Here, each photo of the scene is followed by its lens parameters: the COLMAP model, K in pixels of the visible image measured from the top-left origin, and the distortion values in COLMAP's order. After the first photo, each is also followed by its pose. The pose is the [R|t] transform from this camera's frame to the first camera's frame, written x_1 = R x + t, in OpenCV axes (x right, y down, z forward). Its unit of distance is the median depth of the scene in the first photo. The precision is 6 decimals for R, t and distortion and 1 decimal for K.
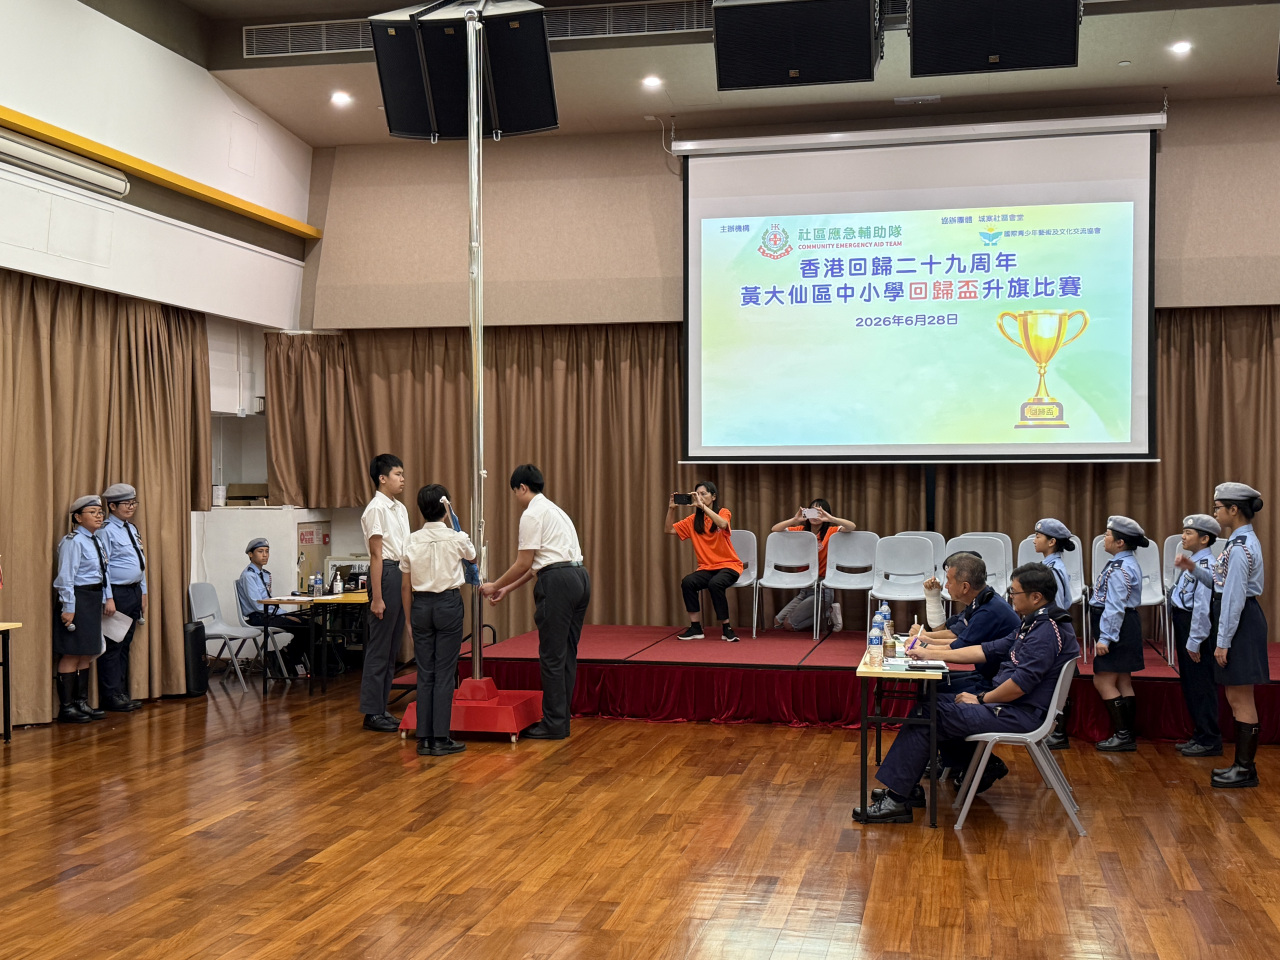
lens RADIAL K [[1516.4, 0, 640.0], [0, 1516.4, 480.0], [0, 0, 1]] dist [0.233626, -0.523025]
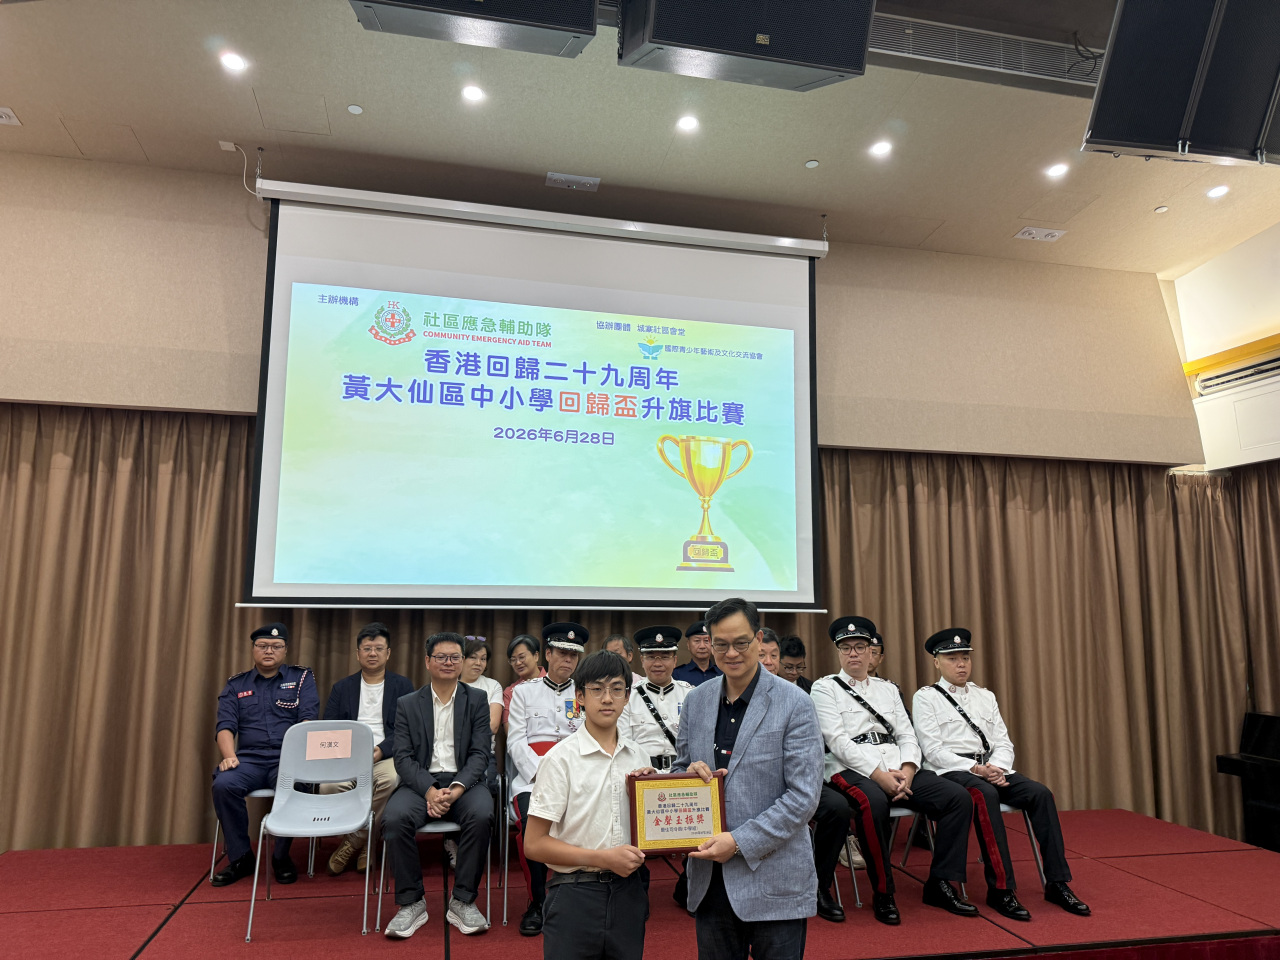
lens RADIAL K [[873.7, 0, 640.0], [0, 873.7, 480.0], [0, 0, 1]] dist [0.078397, -0.121683]
pose [[0.902398, 0.069771, 0.425218, 0.017059], [-0.015601, 0.991447, -0.129571, -0.020636], [-0.430621, 0.110291, 0.895769, 0.573933]]
